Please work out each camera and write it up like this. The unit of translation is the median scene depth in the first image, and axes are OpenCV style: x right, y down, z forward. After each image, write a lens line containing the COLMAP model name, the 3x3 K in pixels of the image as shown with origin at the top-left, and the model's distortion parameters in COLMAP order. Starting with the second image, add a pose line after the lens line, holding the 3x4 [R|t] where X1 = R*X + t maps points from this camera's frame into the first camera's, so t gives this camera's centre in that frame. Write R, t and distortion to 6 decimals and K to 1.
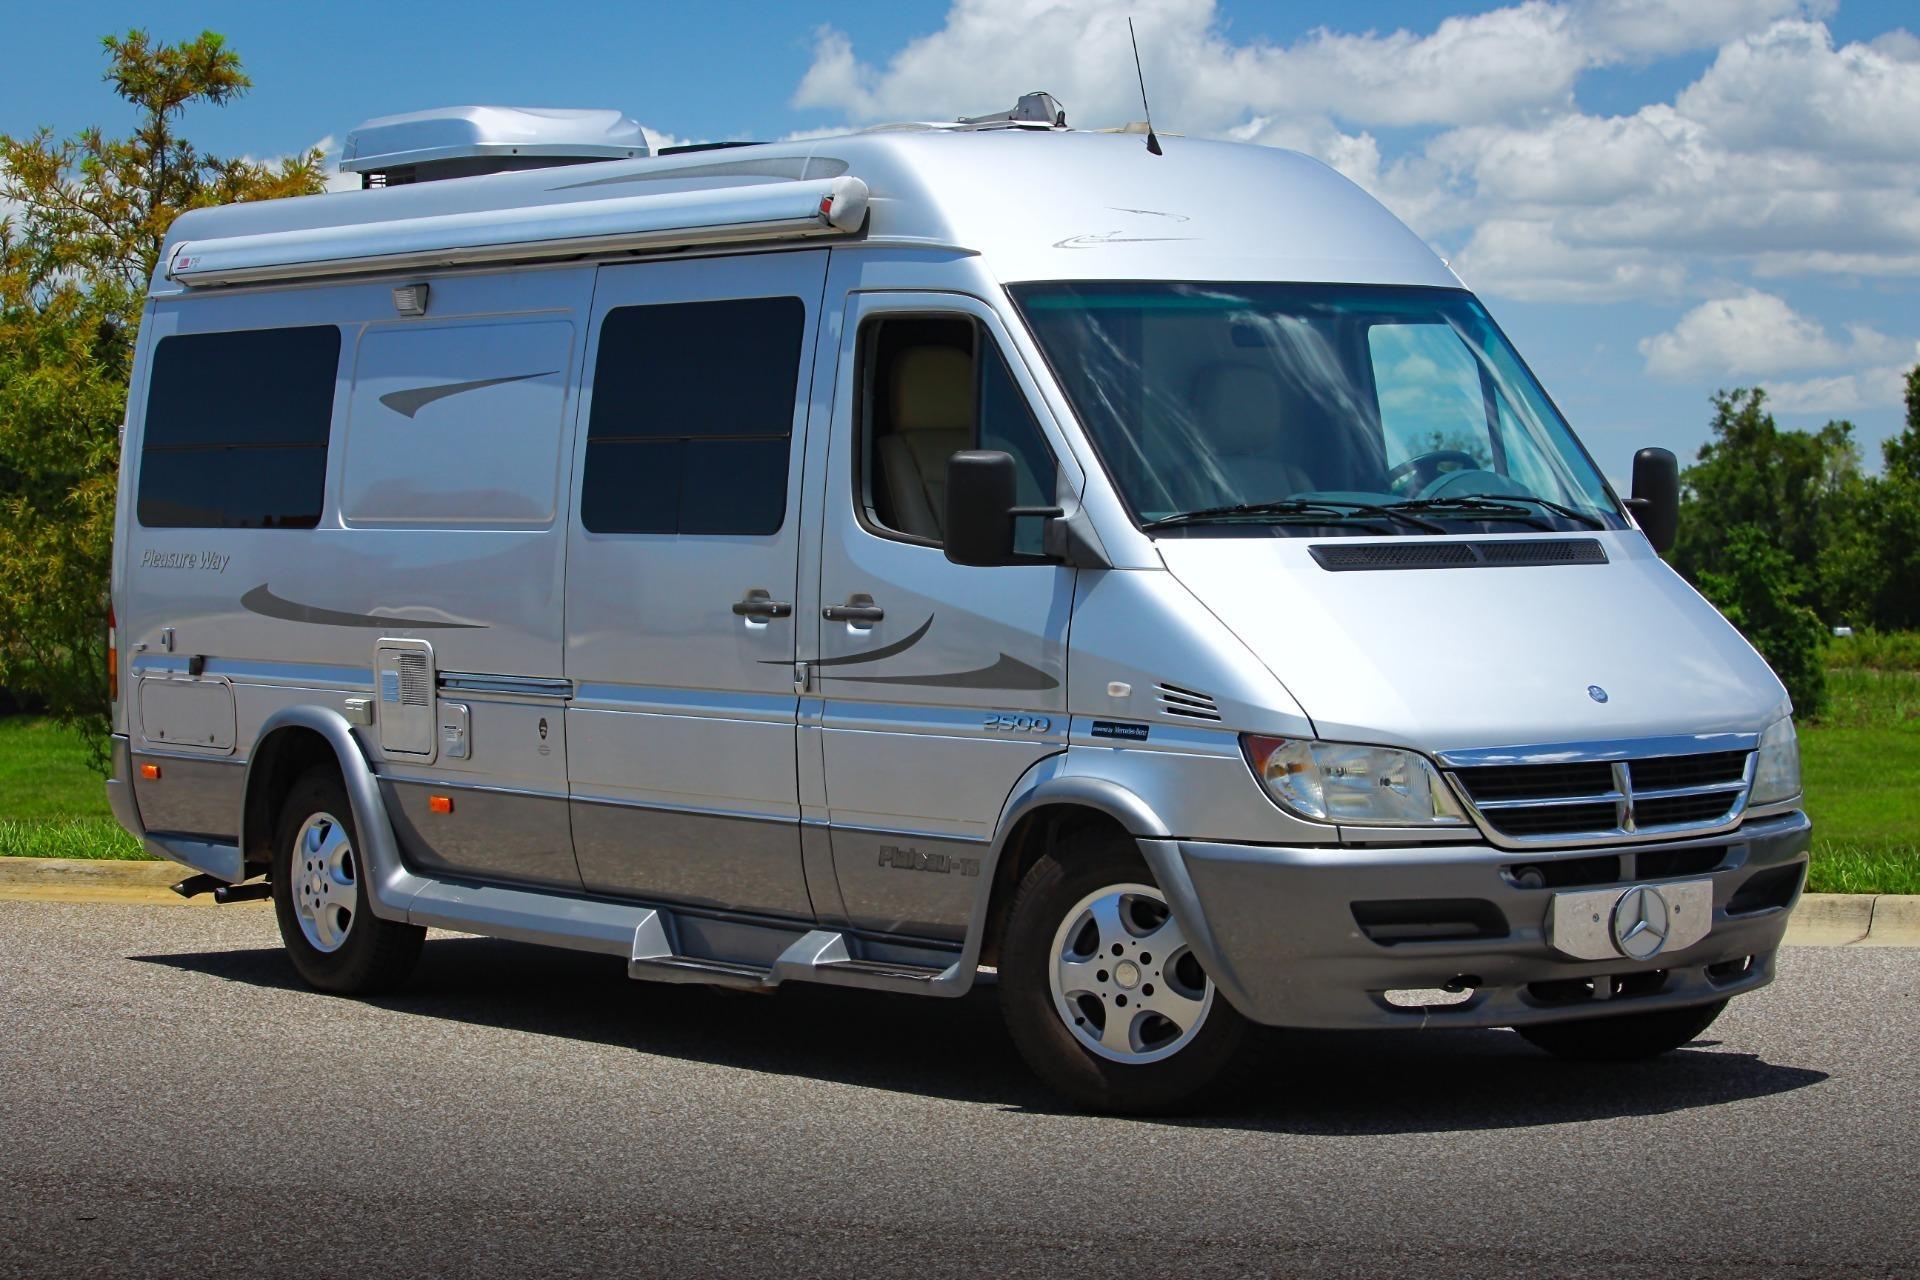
lens RADIAL K [[4882.0, 0, 961.4], [0, 4882.0, 638.6], [0, 0, 1]] dist [-0.385409, -0.368420]
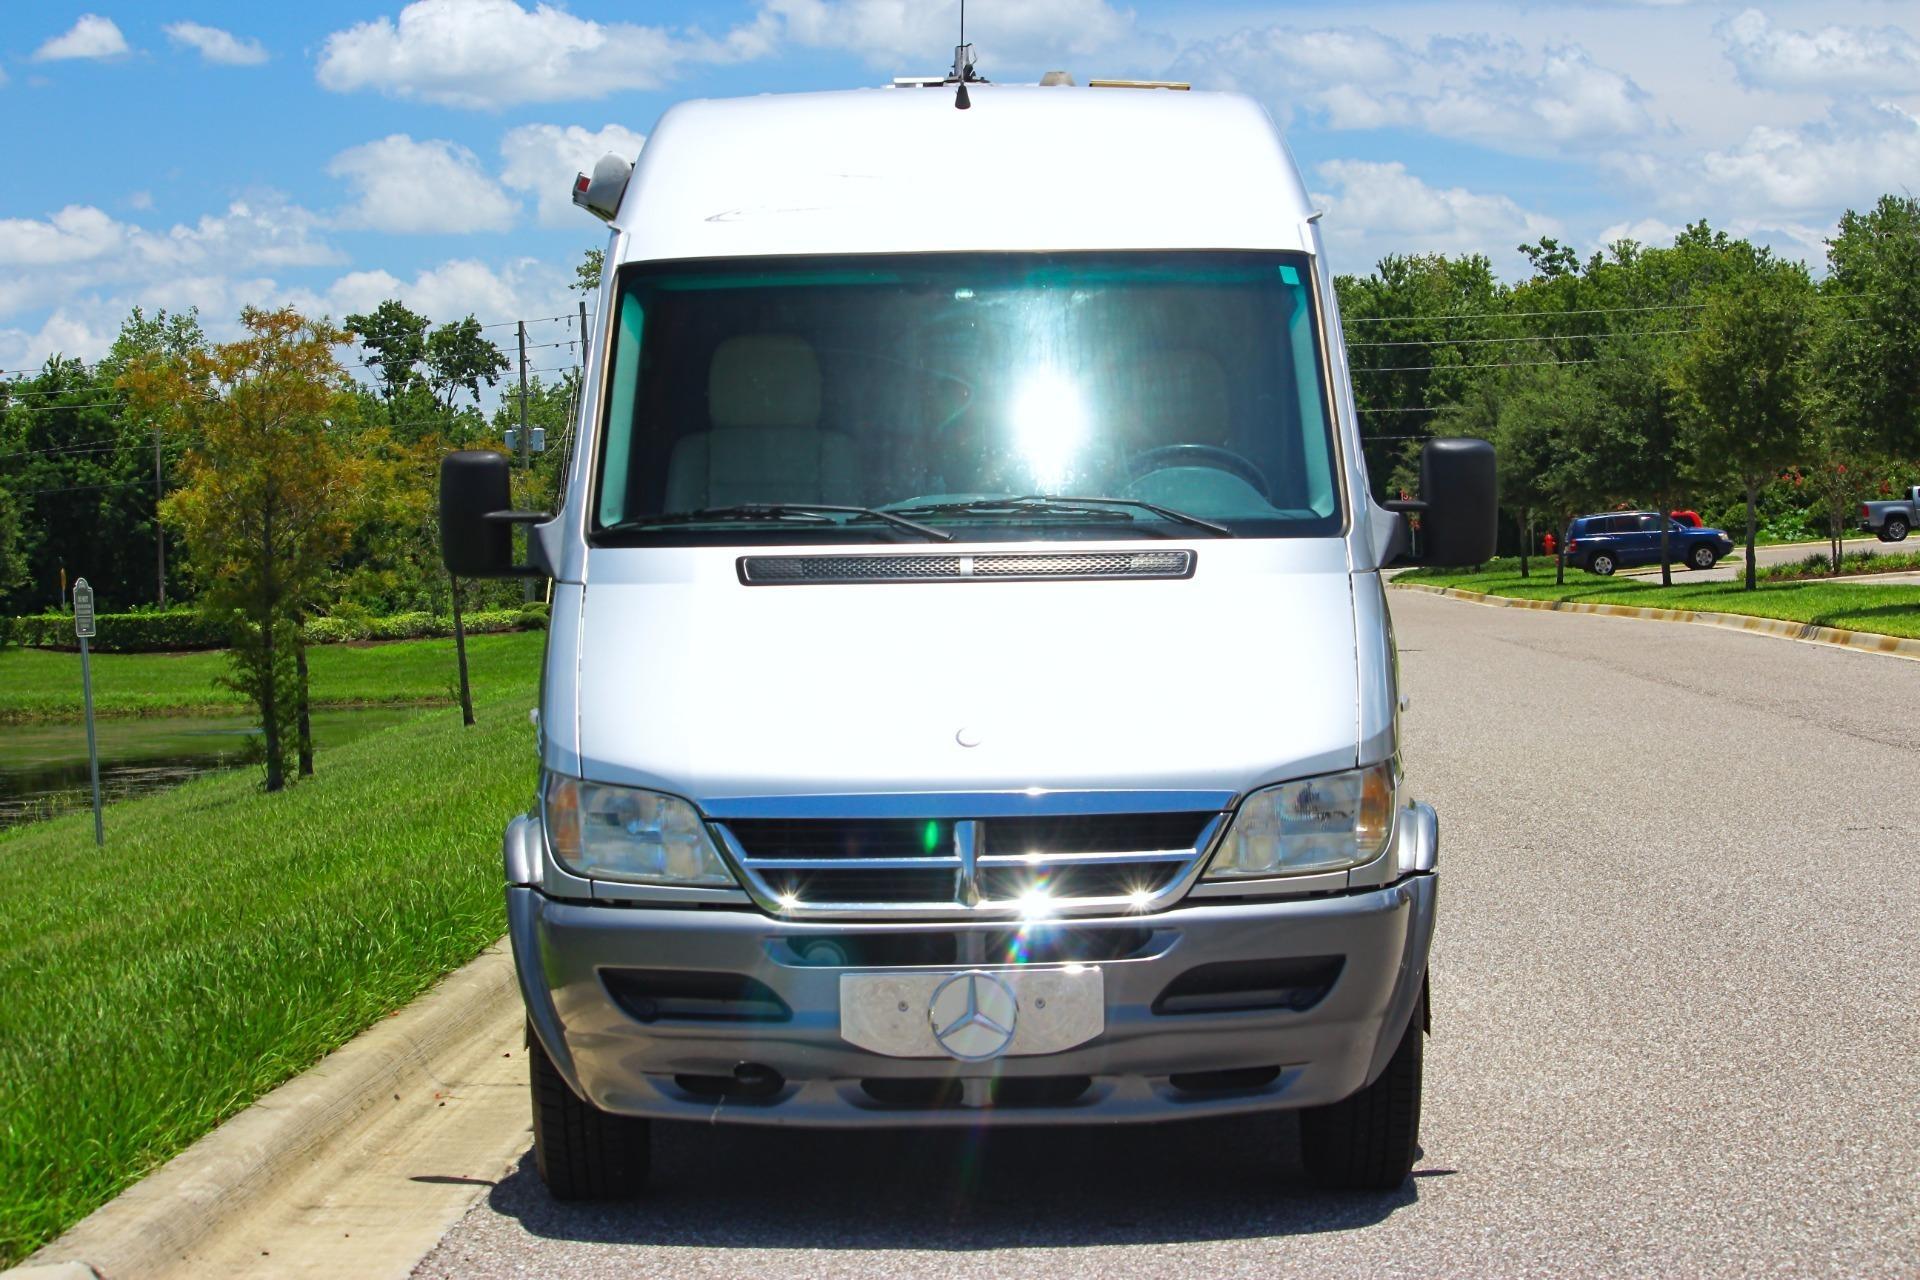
lens RADIAL K [[4698.3, 0, 959.9], [0, 4698.3, 639.8], [0, 0, 1]] dist [-0.254061, 0.114766]
pose [[0.815673, 0.016839, -0.578268, 0.562034], [-0.016061, 0.999850, 0.006460, -0.009814], [0.578290, 0.004019, 0.815821, 0.325889]]
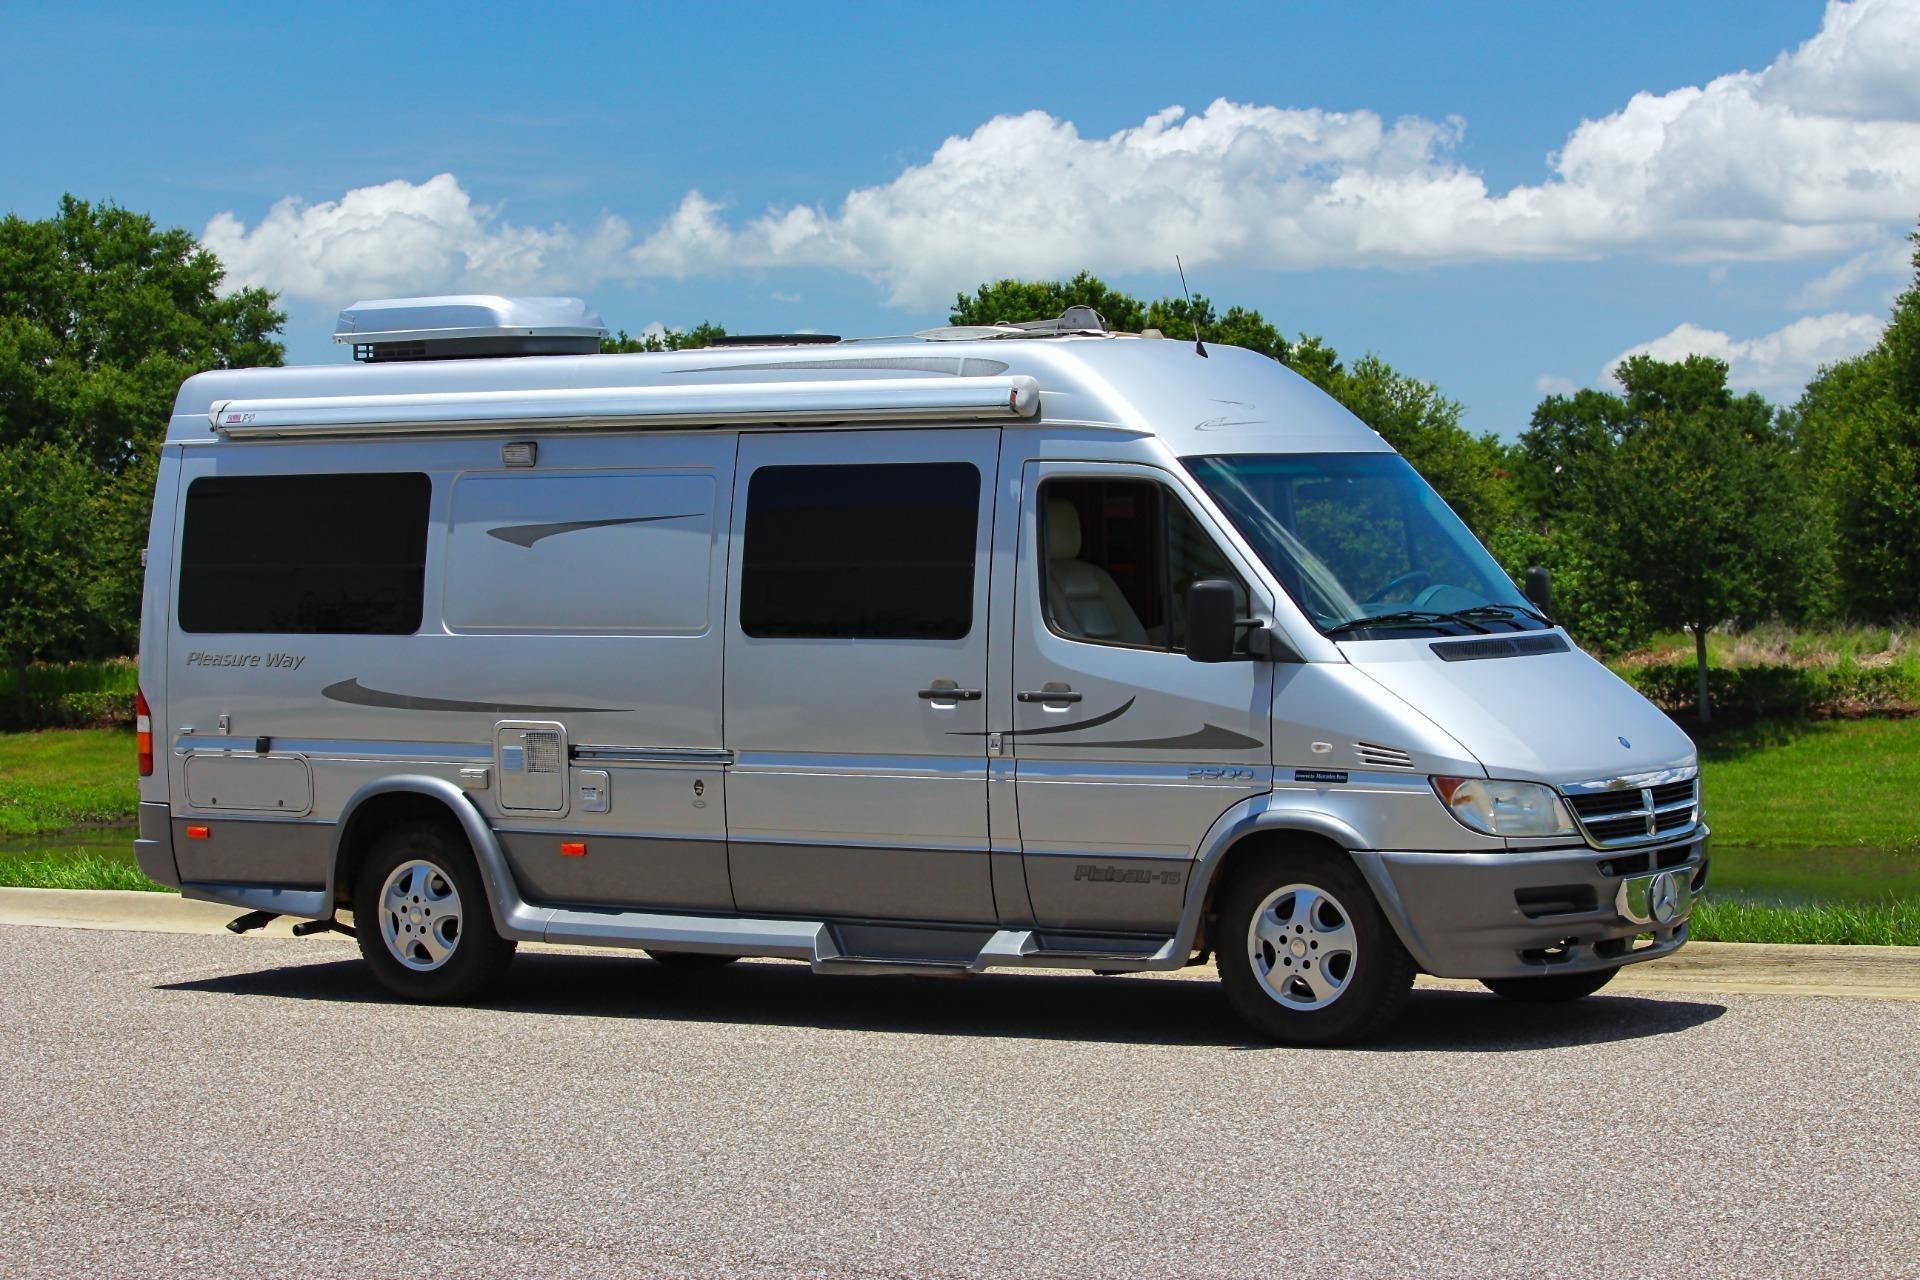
lens RADIAL K [[4882.0, 0, 961.4], [0, 4882.0, 638.6], [0, 0, 1]] dist [-0.385409, -0.368420]
pose [[0.942097, -0.016838, 0.334919, -0.514537], [0.019274, 0.999806, -0.003950, -0.016883], [-0.334787, 0.010177, 0.942239, -0.288648]]
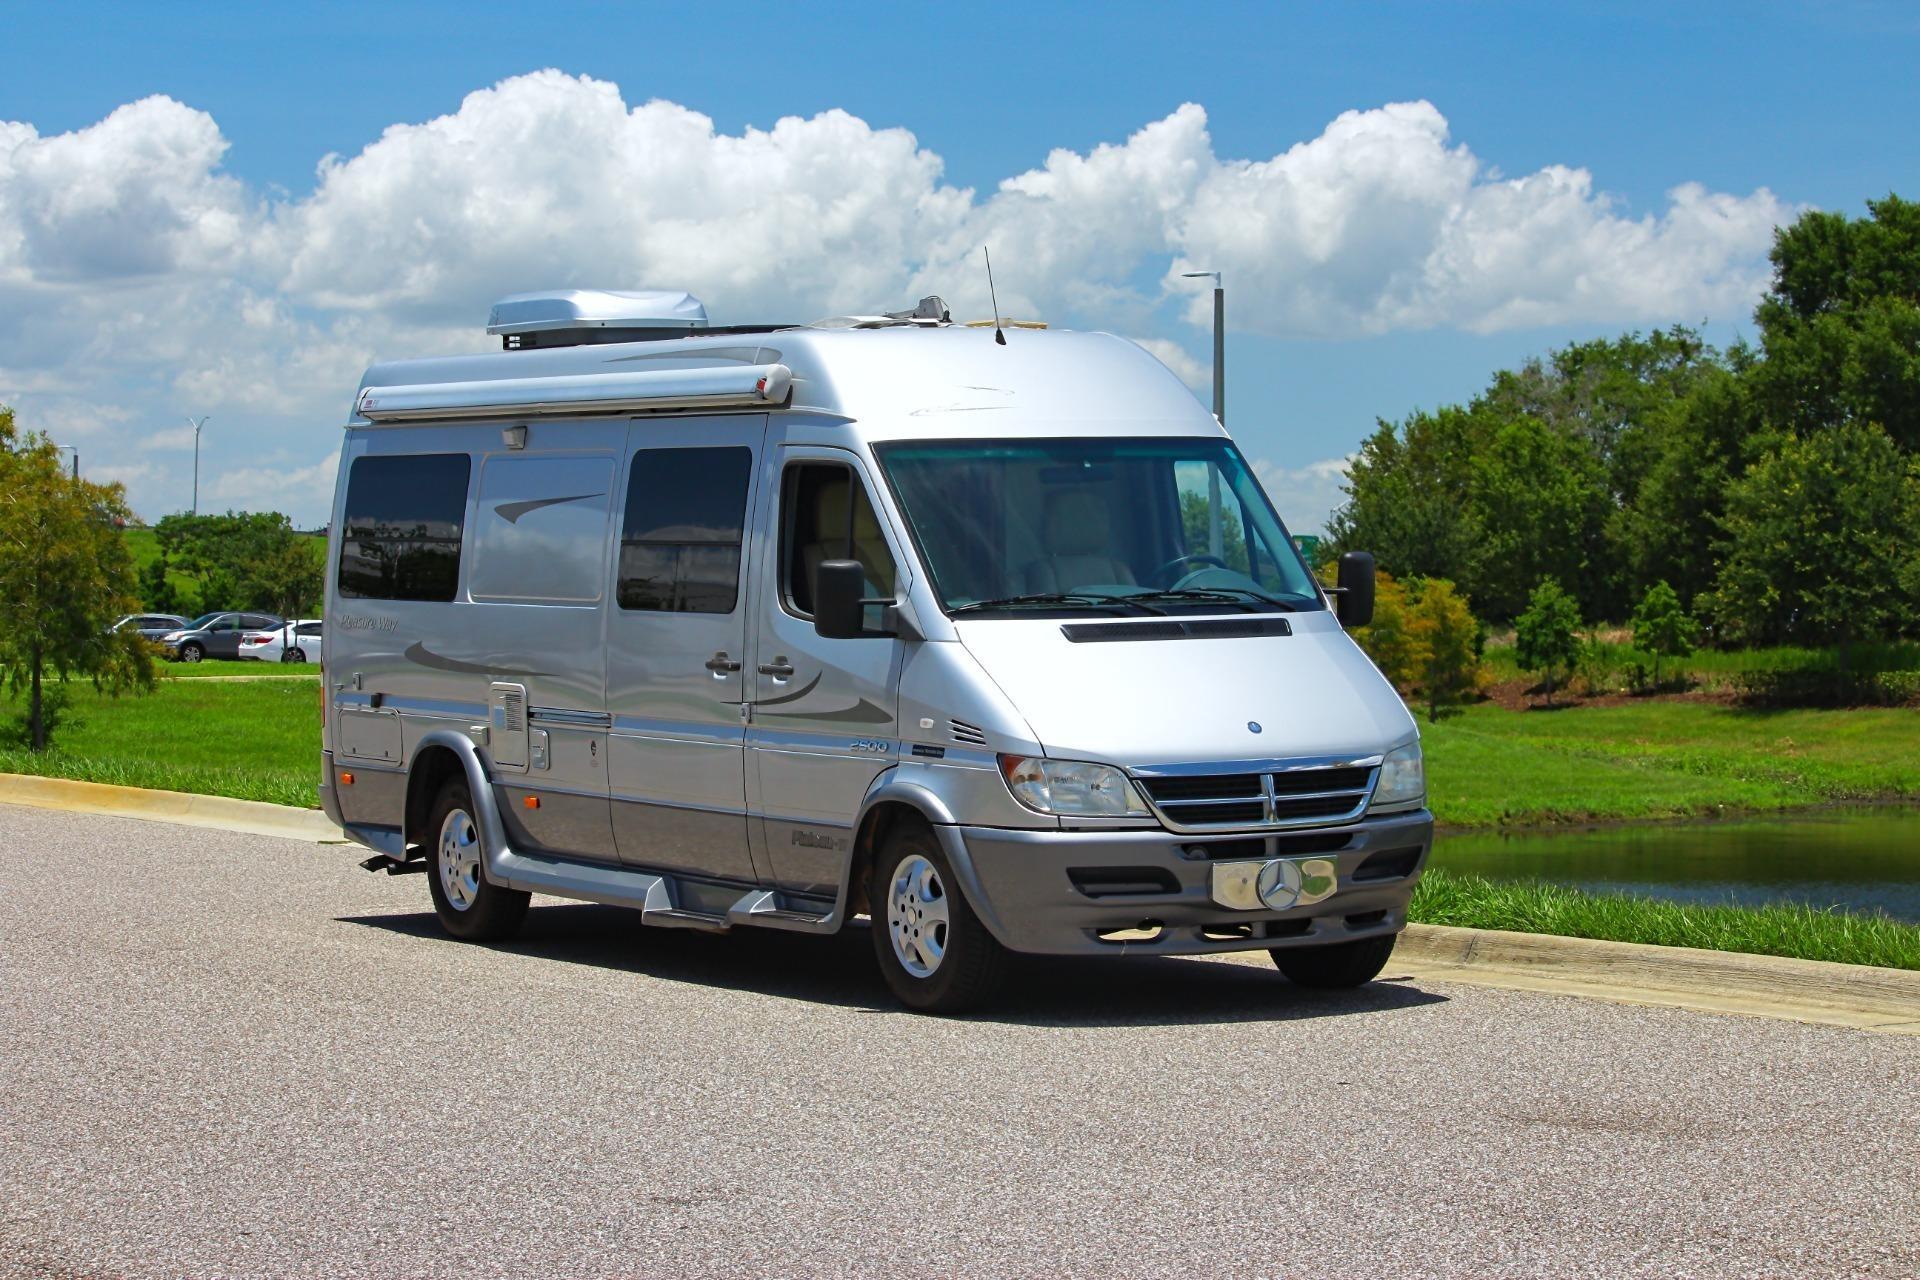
lens RADIAL K [[4886.1, 0, 983.4], [0, 4886.1, 605.8], [0, 0, 1]] dist [-0.382997, -0.376142]
pose [[0.995809, 0.000395, -0.091462, 0.174297], [-0.001345, 0.999946, -0.010328, -0.009322], [0.091453, 0.010408, 0.995755, -0.439804]]
